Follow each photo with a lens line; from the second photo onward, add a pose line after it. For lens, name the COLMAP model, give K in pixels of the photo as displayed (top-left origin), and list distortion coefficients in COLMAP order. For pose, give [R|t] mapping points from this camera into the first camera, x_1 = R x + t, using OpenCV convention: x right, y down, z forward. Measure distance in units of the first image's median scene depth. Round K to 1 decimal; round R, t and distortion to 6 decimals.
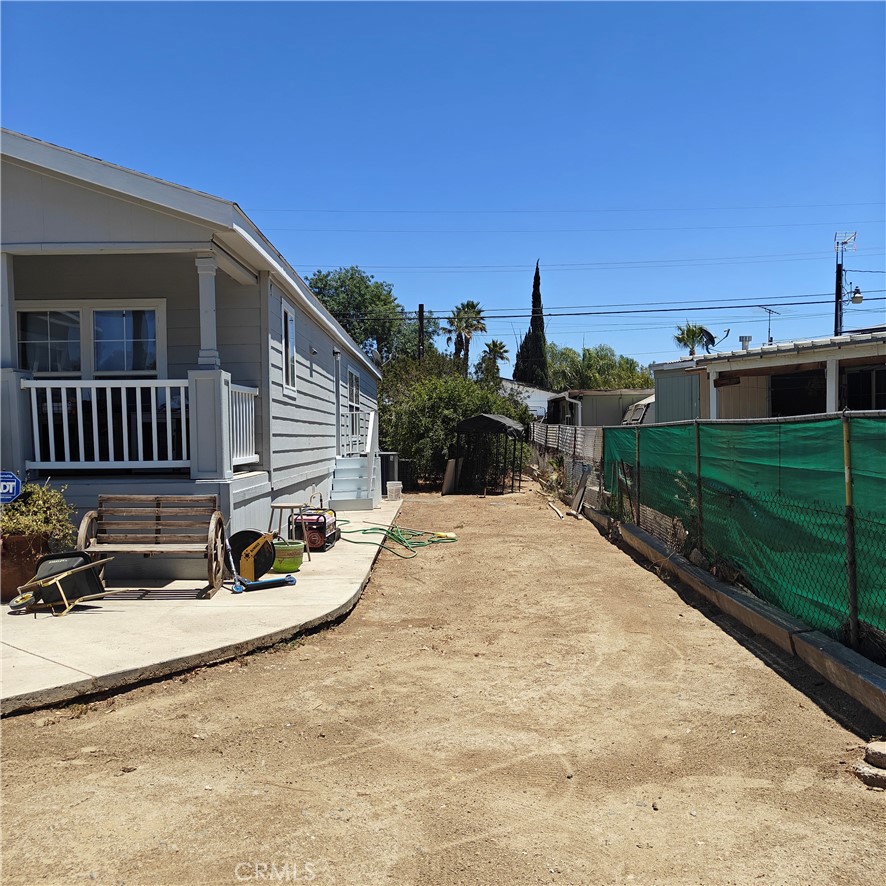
lens RADIAL K [[812.0, 0, 454.2], [0, 812.0, 453.4], [0, 0, 1]] dist [-0.003348, 0.000910]
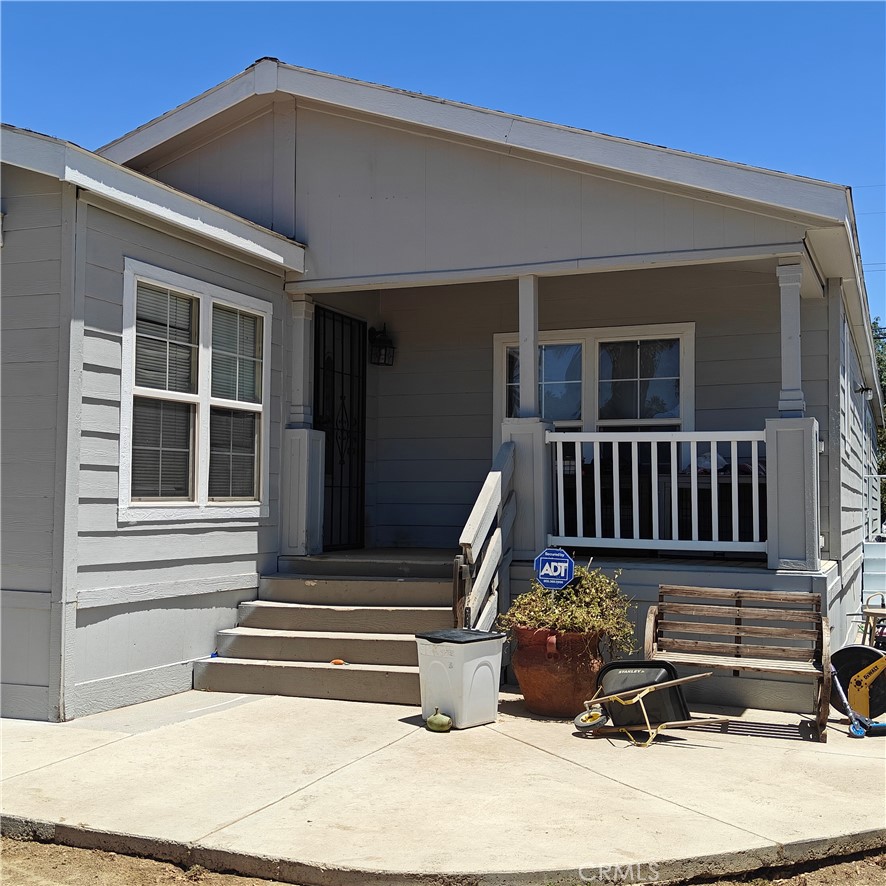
lens RADIAL K [[1123.6, 0, 443.0], [0, 1123.6, 443.0], [0, 0, 1]] dist [0.055449, -0.123937]
pose [[0.918451, 0.000628, -0.395534, -0.203278], [-0.031207, 0.996996, -0.070883, 0.000476], [0.394301, 0.077446, 0.915712, -0.042237]]
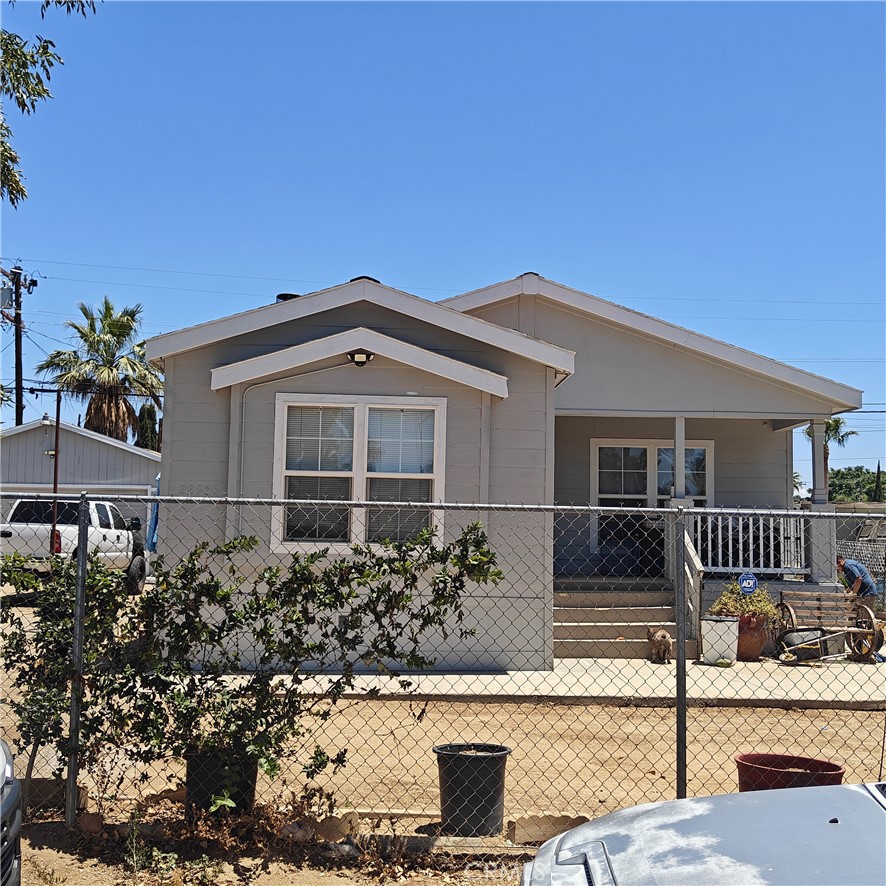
lens RADIAL K [[1123.6, 0, 443.0], [0, 1123.6, 443.0], [0, 0, 1]] dist [0.055449, -0.123937]
pose [[0.999352, 0.034108, 0.011485, -1.042358], [-0.032720, 0.993959, -0.104760, 0.018902], [-0.014989, 0.104316, 0.994431, -0.988122]]
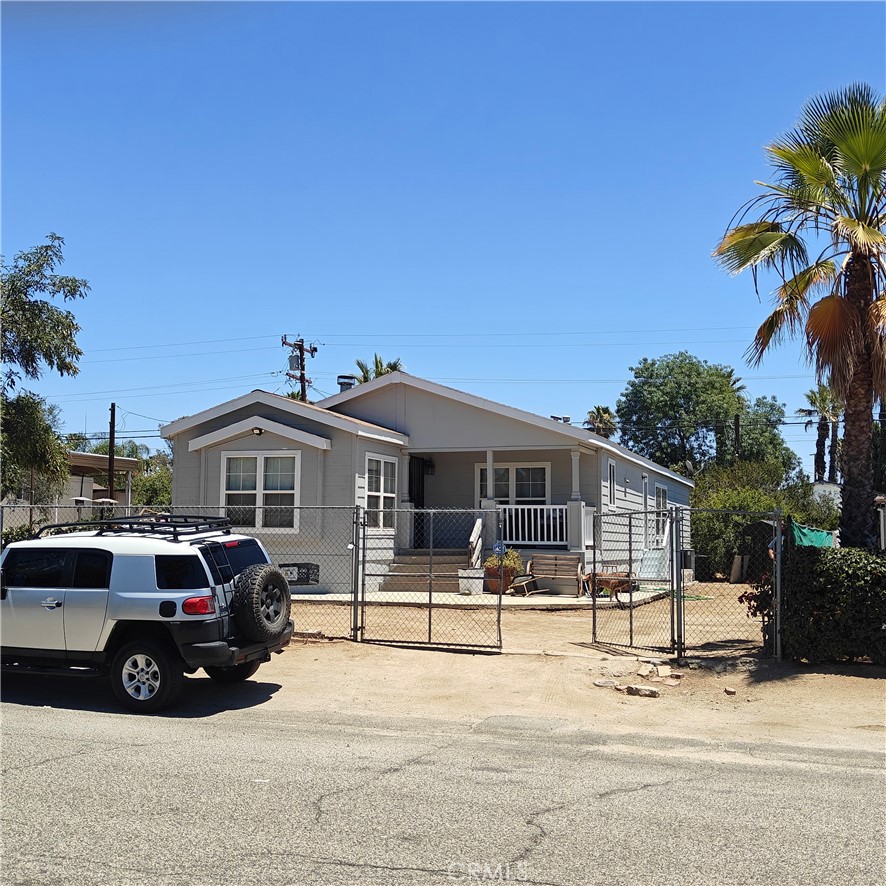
lens RADIAL K [[1123.6, 0, 443.0], [0, 1123.6, 443.0], [0, 0, 1]] dist [0.055449, -0.123937]
pose [[0.940068, -0.008883, -0.340872, 0.433002], [-0.028385, 0.994153, -0.104187, 0.075056], [0.339804, 0.107618, 0.934319, -2.150326]]
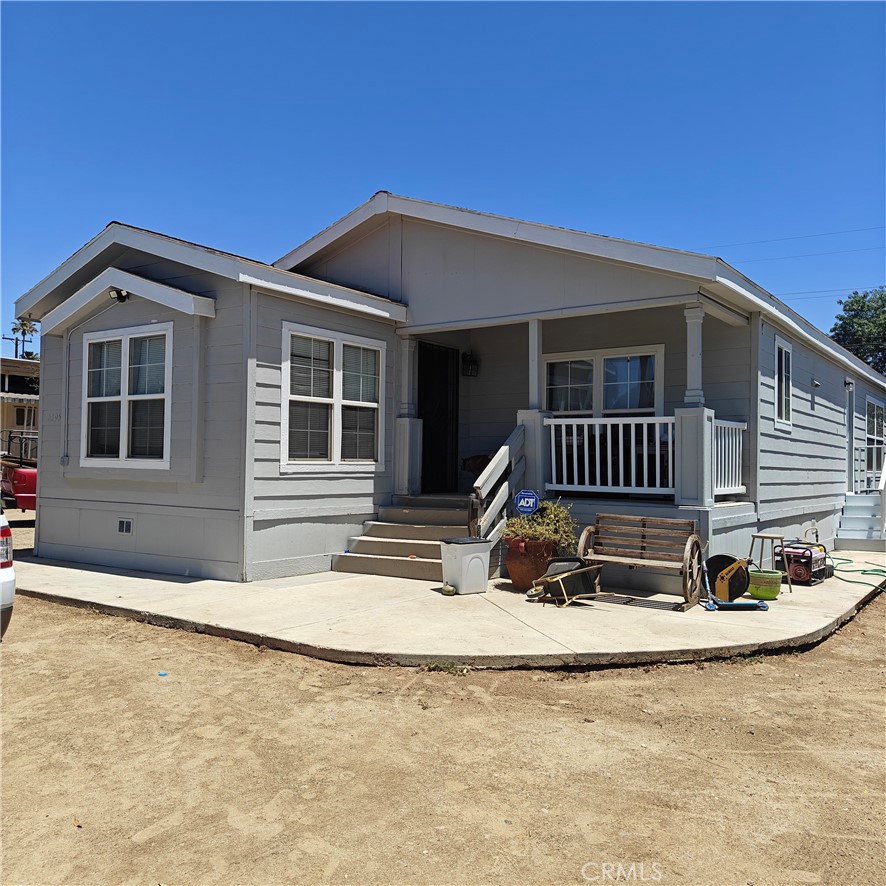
lens RADIAL K [[813.8, 0, 446.4], [0, 813.8, 446.6], [0, 0, 1]] dist [0.043813, -0.050207]
pose [[0.806522, 0.009585, -0.591126, 0.093280], [-0.037806, 0.998658, -0.035389, 0.003352], [0.589994, 0.050890, 0.805802, -0.107331]]
